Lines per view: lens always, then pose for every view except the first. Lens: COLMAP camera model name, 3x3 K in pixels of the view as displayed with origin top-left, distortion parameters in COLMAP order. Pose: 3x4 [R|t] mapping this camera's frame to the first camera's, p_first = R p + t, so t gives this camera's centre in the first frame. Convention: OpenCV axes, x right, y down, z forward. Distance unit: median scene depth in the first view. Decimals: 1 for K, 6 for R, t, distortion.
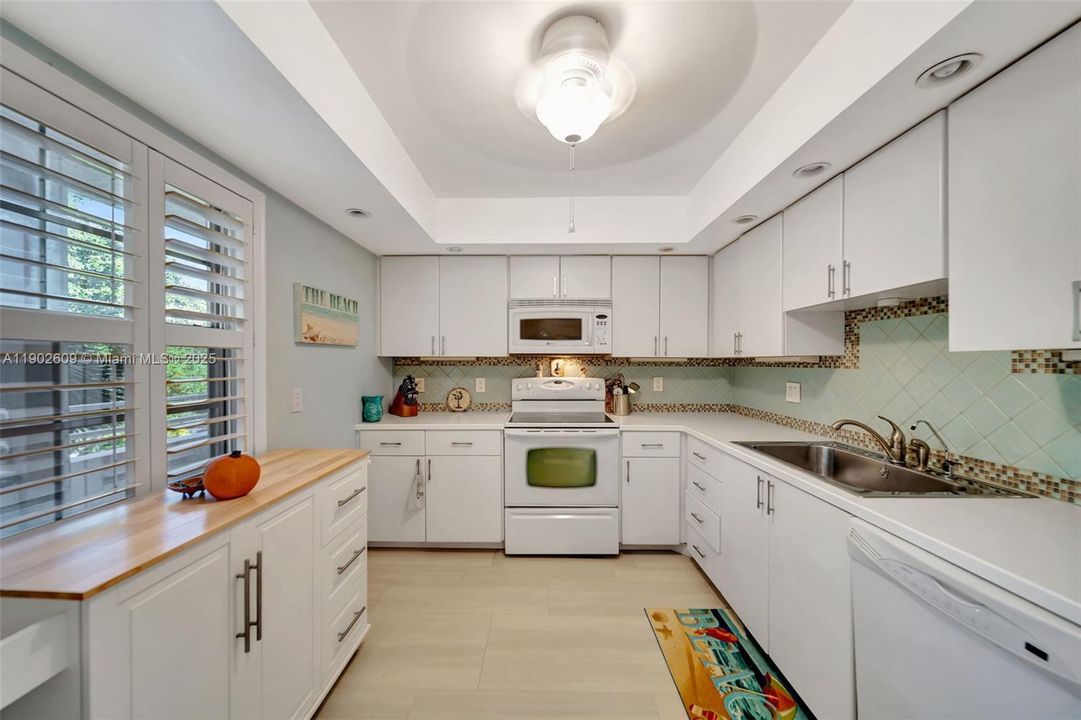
lens RADIAL K [[381.4, 0, 535.5], [0, 381.4, 363.1], [0, 0, 1]] dist [0.000187, 0.000000]
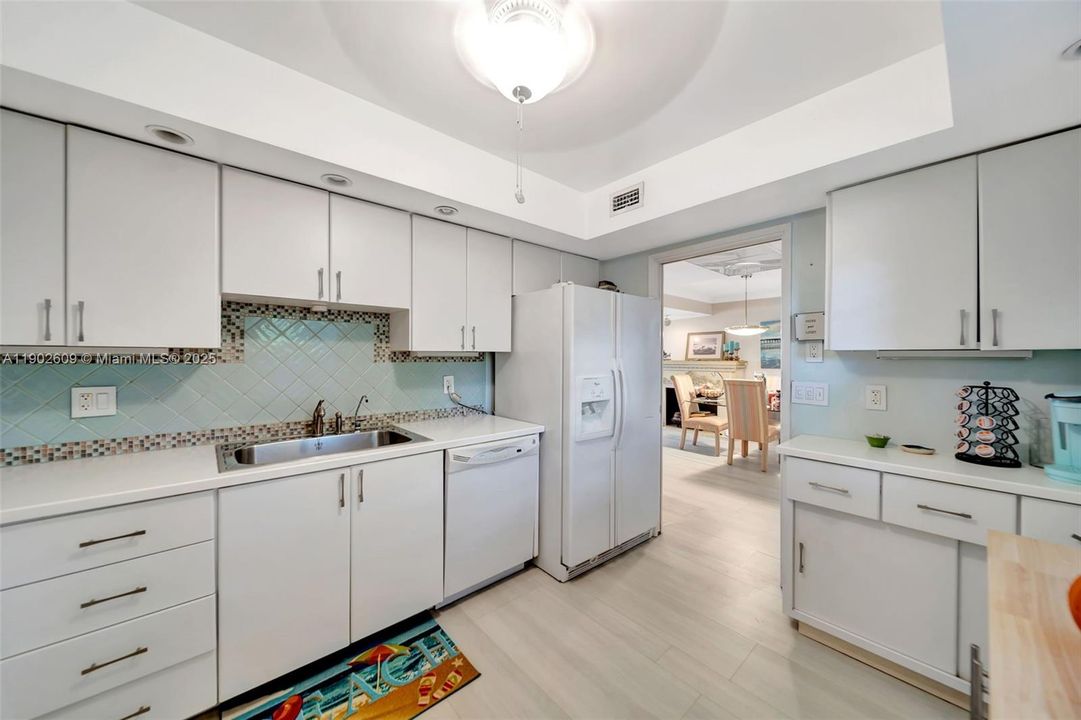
lens RADIAL K [[381.4, 0, 532.0], [0, 381.4, 358.7], [0, 0, 1]] dist [0.000187, 0.000000]
pose [[-0.665329, -0.005826, 0.746527, -0.396321], [-0.002064, 0.999980, 0.005964, -0.002704], [-0.746547, 0.002427, -0.665328, 1.114812]]
